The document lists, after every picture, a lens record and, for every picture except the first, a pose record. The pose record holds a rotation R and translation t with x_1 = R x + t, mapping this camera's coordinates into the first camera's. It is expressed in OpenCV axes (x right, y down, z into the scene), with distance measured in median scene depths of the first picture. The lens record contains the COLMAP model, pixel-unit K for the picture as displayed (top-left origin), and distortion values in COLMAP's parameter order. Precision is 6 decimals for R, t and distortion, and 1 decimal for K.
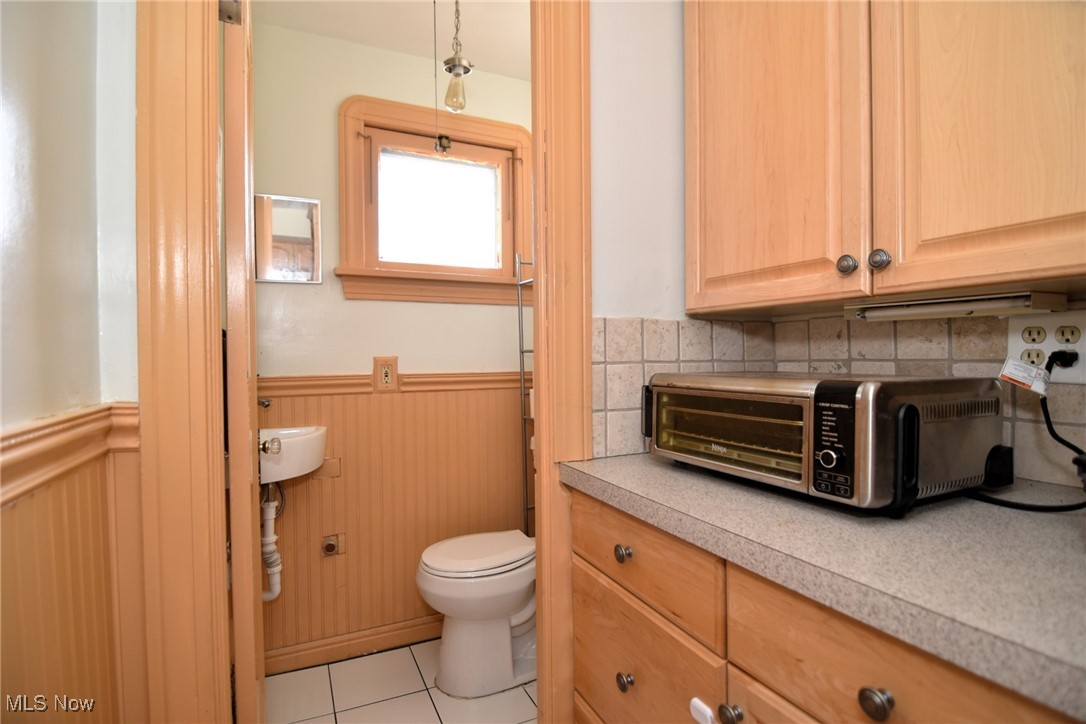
lens RADIAL K [[533.4, 0, 539.8], [0, 533.4, 372.0], [0, 0, 1]] dist [-0.003685, -0.000361]
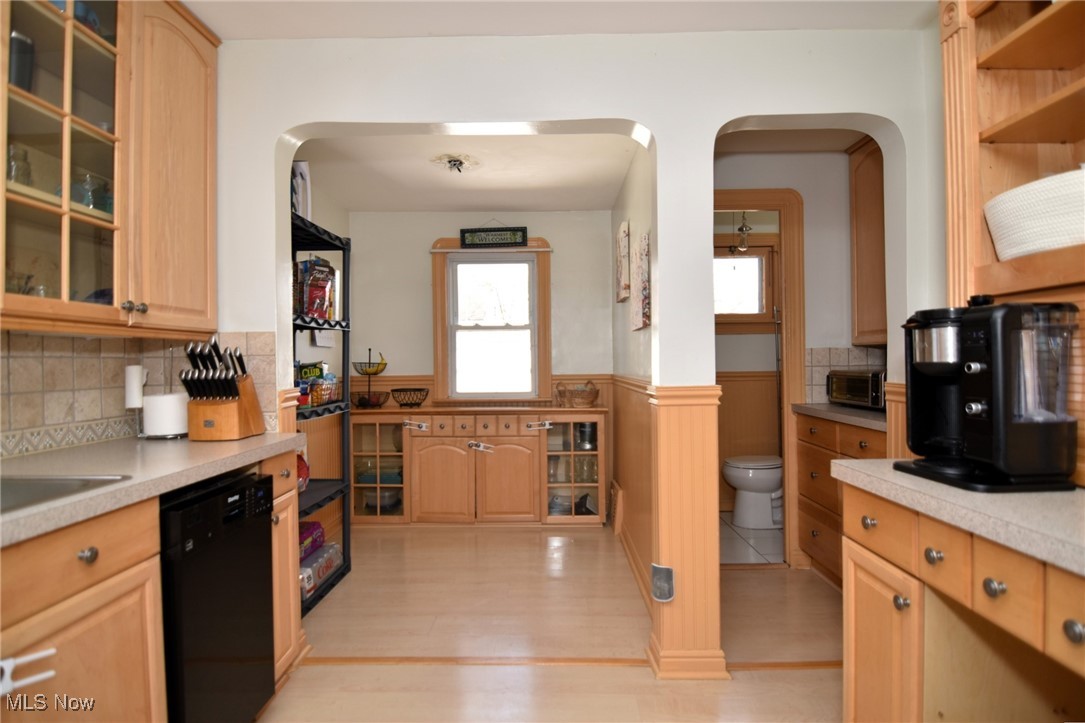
lens RADIAL K [[553.6, 0, 535.8], [0, 553.6, 358.7], [0, 0, 1]] dist [-0.011057, -0.005796]
pose [[0.897359, -0.002380, -0.441295, 0.066420], [-0.003367, 0.999919, -0.012240, -0.009793], [0.441289, 0.012469, 0.897279, -1.230480]]
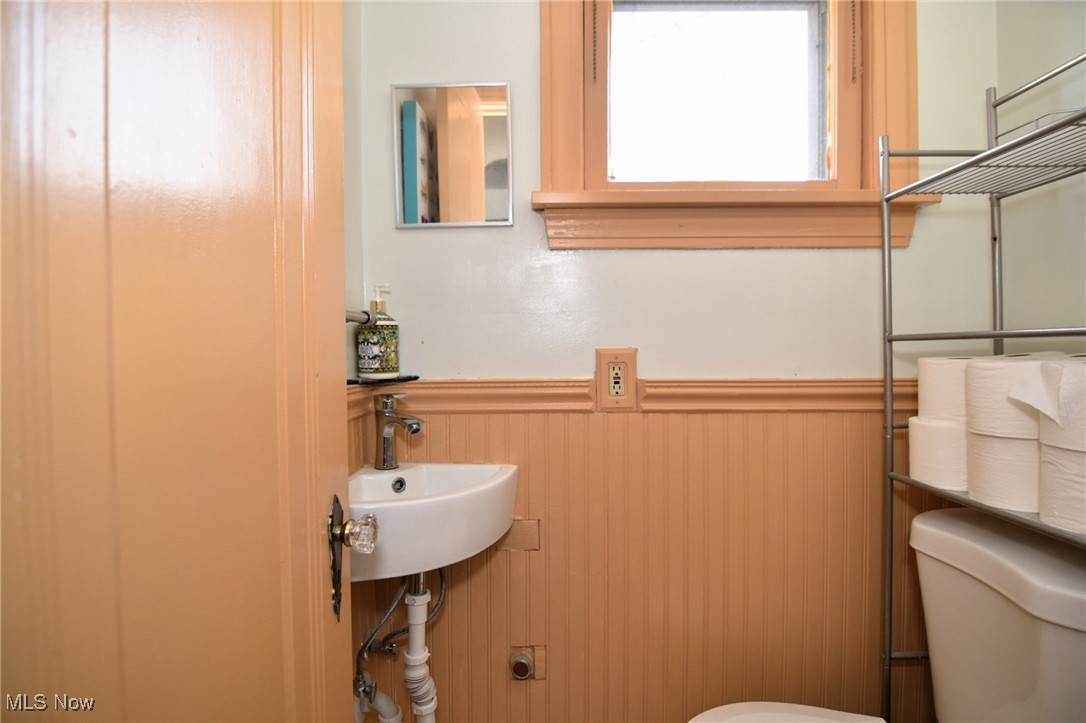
lens RADIAL K [[533.4, 0, 540.2], [0, 533.4, 364.3], [0, 0, 1]] dist [-0.003685, -0.000361]
pose [[0.894864, 0.010713, -0.446211, -0.108527], [-0.013884, 0.999896, -0.003837, -0.008593], [0.446123, 0.009629, 0.894920, 0.459276]]
